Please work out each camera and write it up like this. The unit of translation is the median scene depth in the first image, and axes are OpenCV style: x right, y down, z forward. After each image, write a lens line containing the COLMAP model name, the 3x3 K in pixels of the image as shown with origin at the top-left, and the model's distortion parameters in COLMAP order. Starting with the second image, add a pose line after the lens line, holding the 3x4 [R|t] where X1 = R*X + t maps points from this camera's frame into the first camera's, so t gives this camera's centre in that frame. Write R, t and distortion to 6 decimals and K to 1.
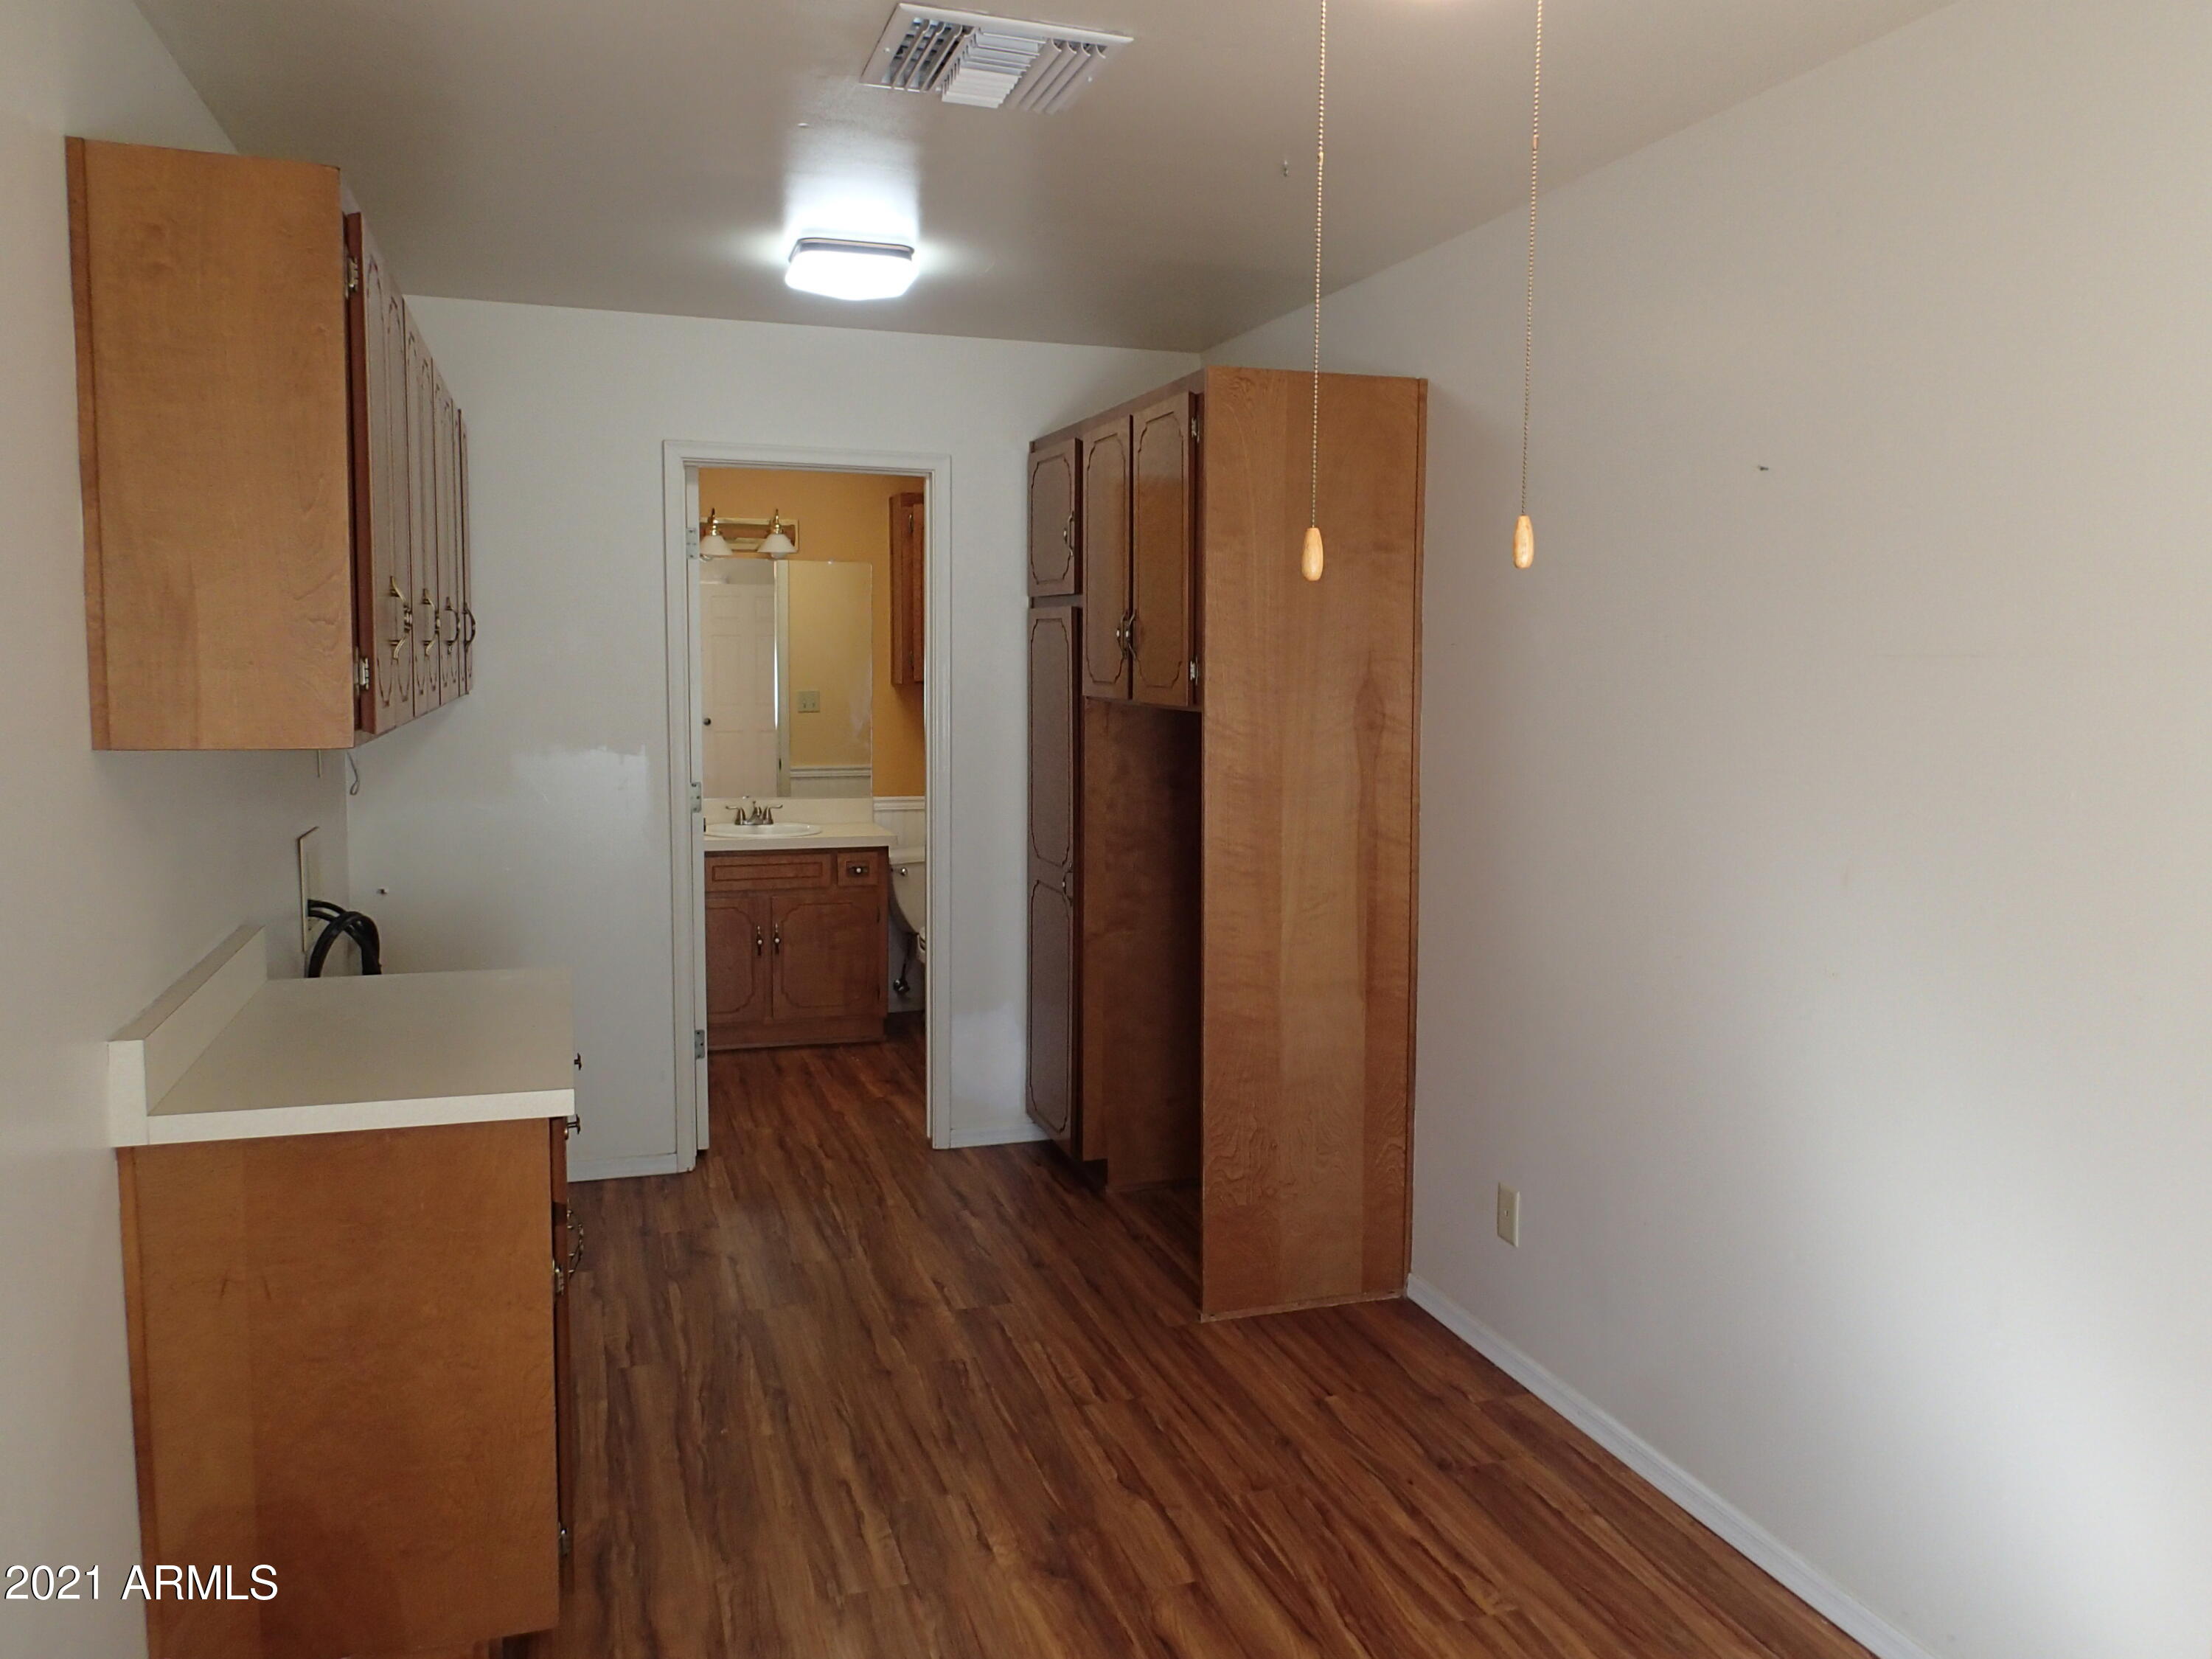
lens RADIAL K [[1665.8, 0, 1122.6], [0, 1665.8, 817.6], [0, 0, 1]] dist [-0.001635, -0.013562]
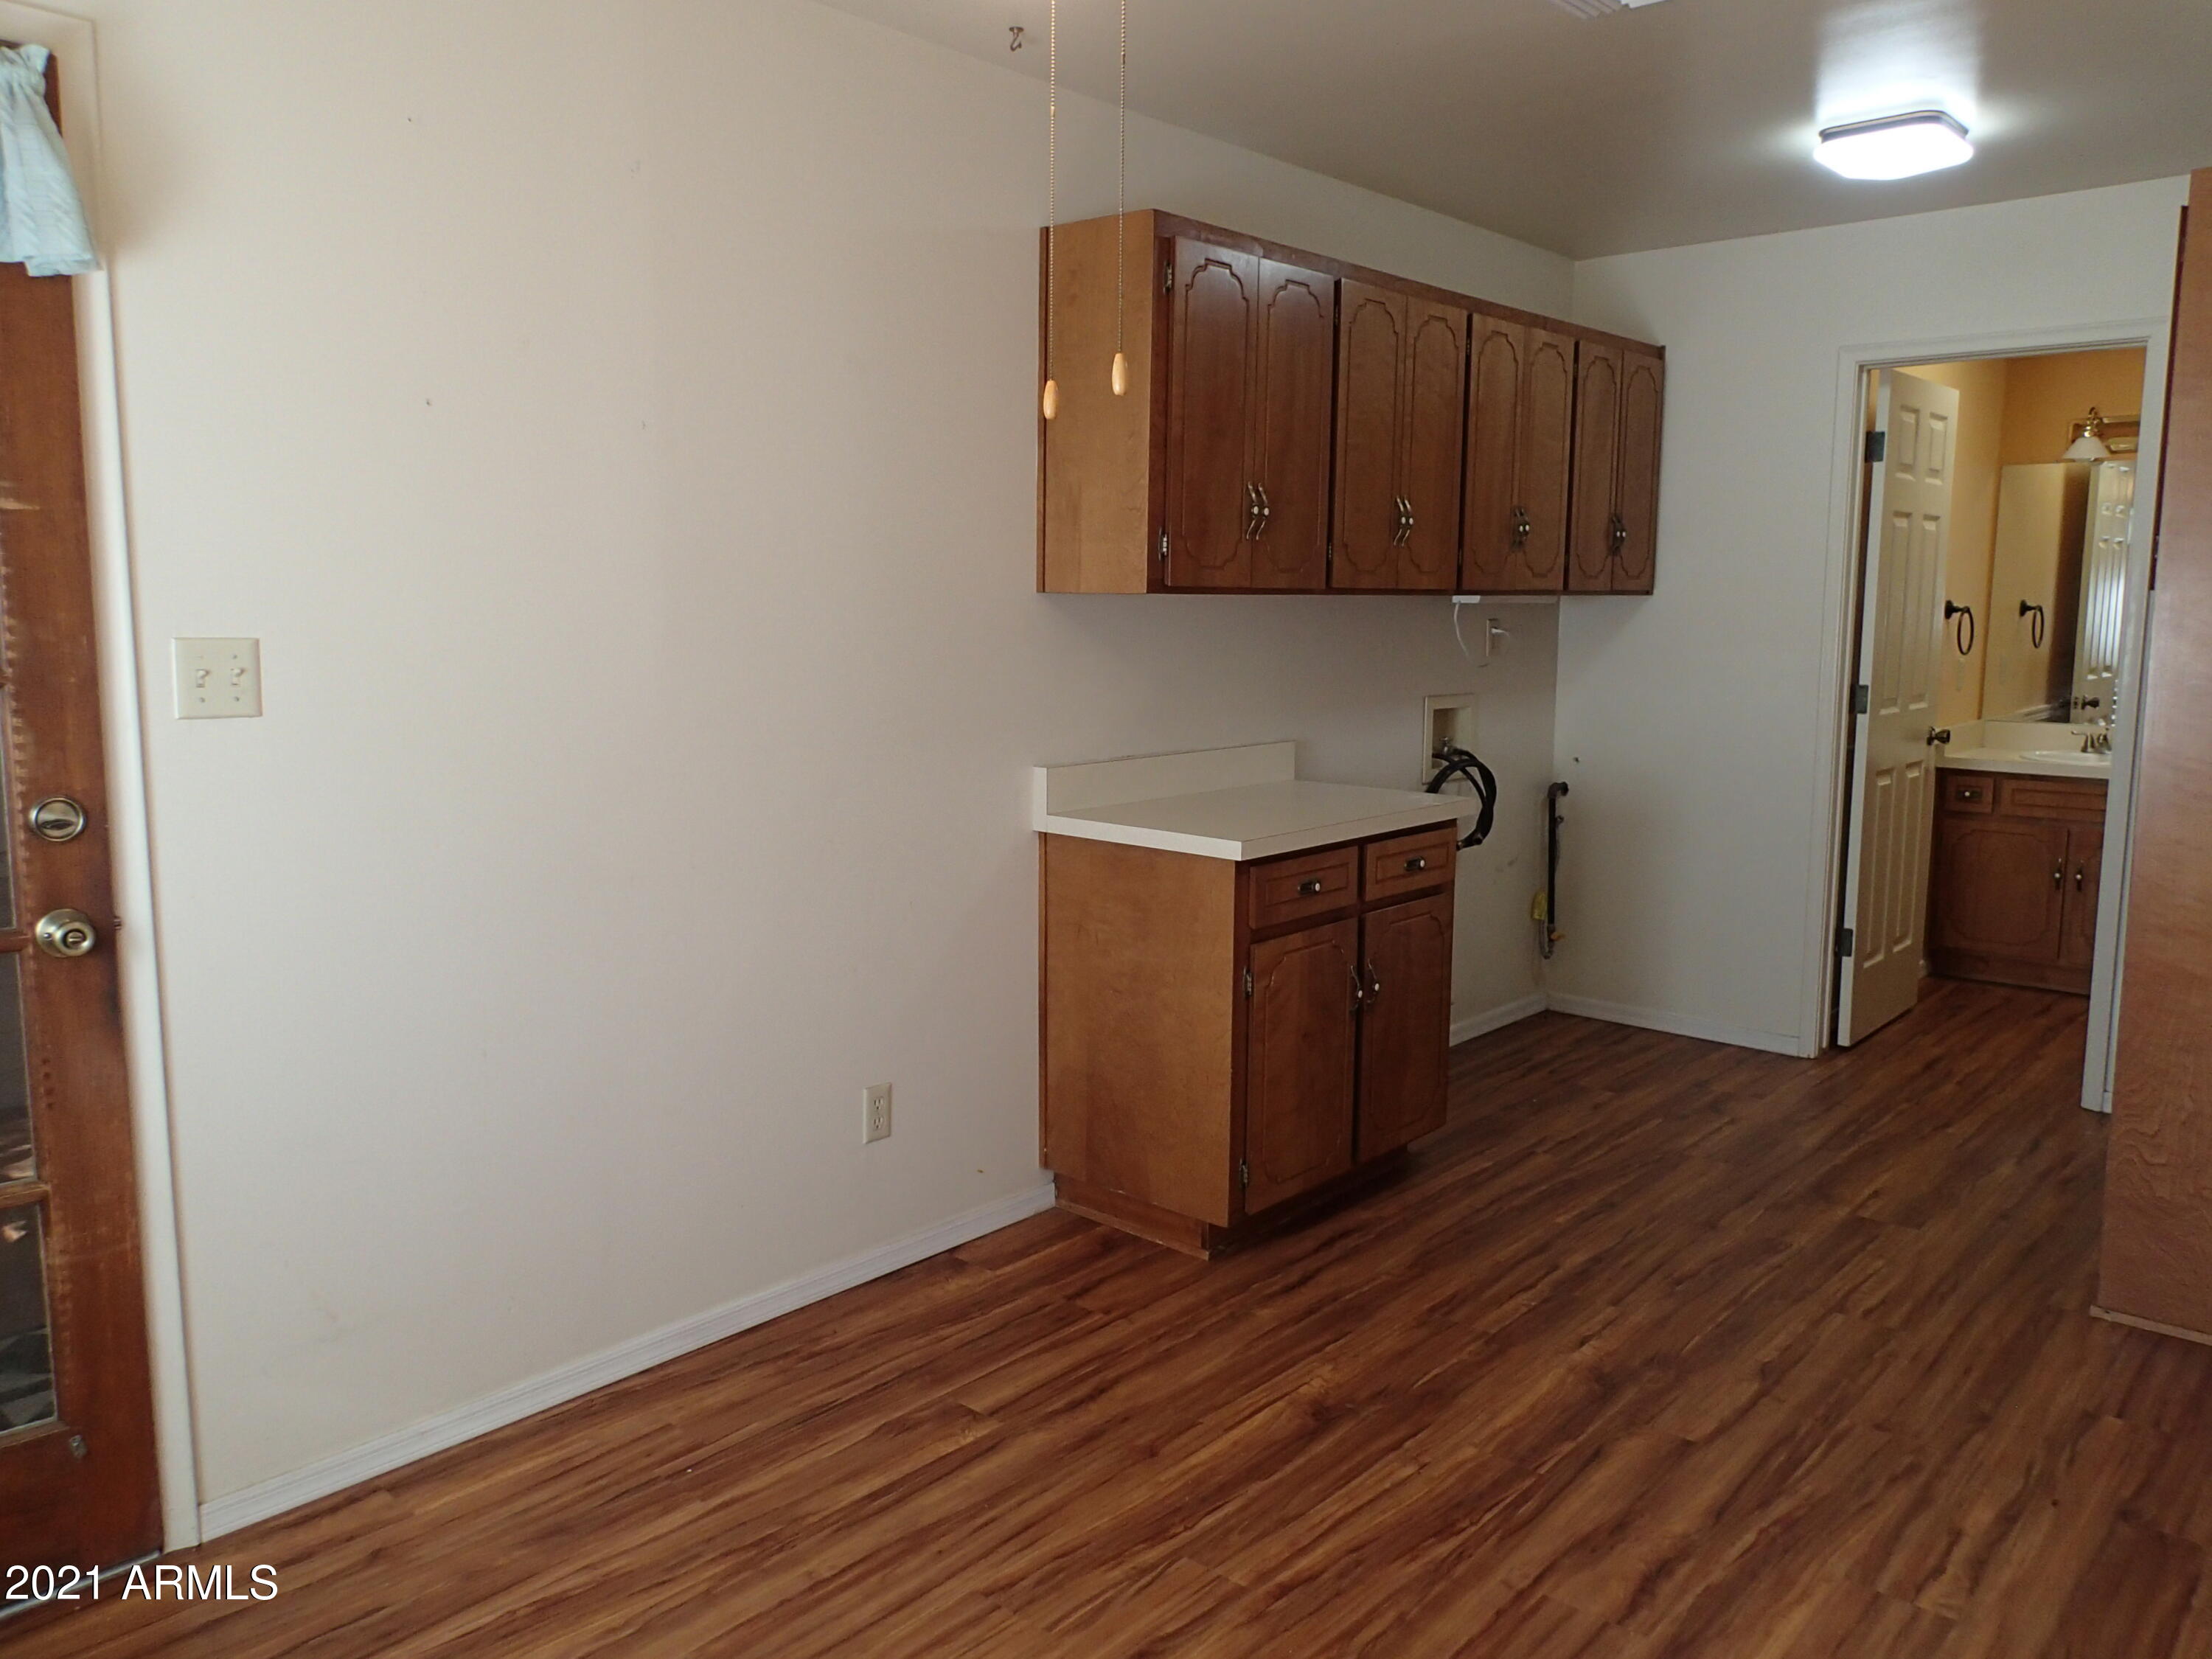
lens RADIAL K [[1665.8, 0, 1120.2], [0, 1665.8, 823.4], [0, 0, 1]] dist [-0.001635, -0.013562]
pose [[0.490170, 0.111983, -0.864404, 0.512182], [-0.086938, 0.993049, 0.079349, 0.028651], [0.867280, 0.036255, 0.496498, 0.136985]]
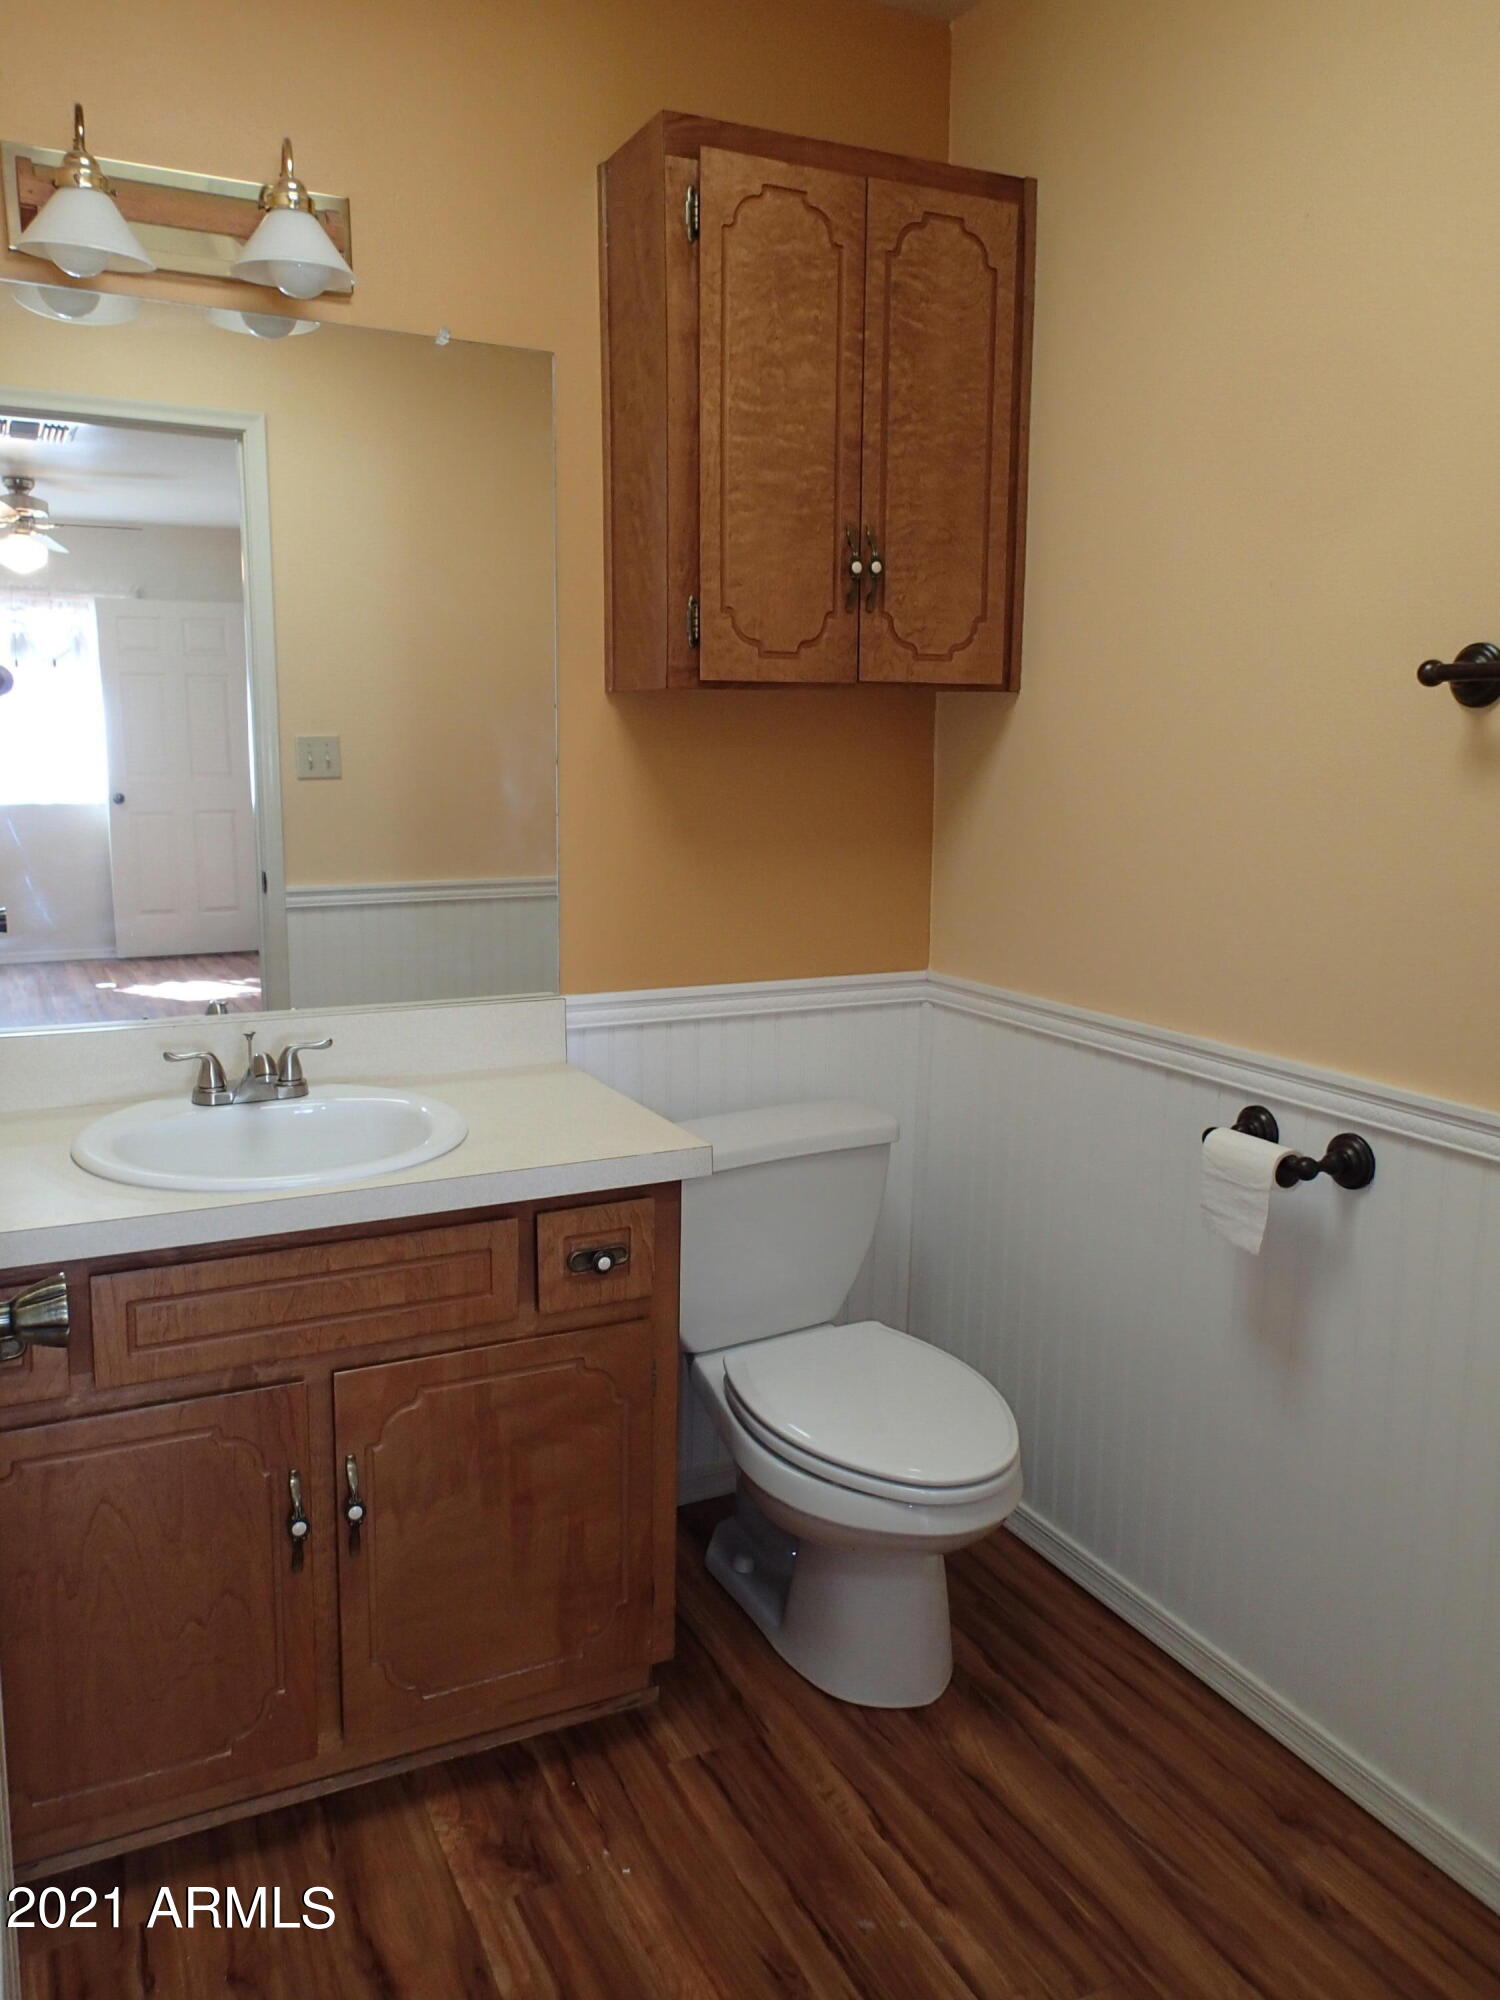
lens RADIAL K [[1506.2, 0, 742.8], [0, 1506.2, 998.6], [0, 0, 1]] dist [-0.001635, -0.013562]
pose [[0.990605, -0.021323, 0.135079, -0.272836], [0.011258, 0.997132, 0.074840, -0.063816], [-0.136287, -0.072616, 0.988004, 1.146489]]
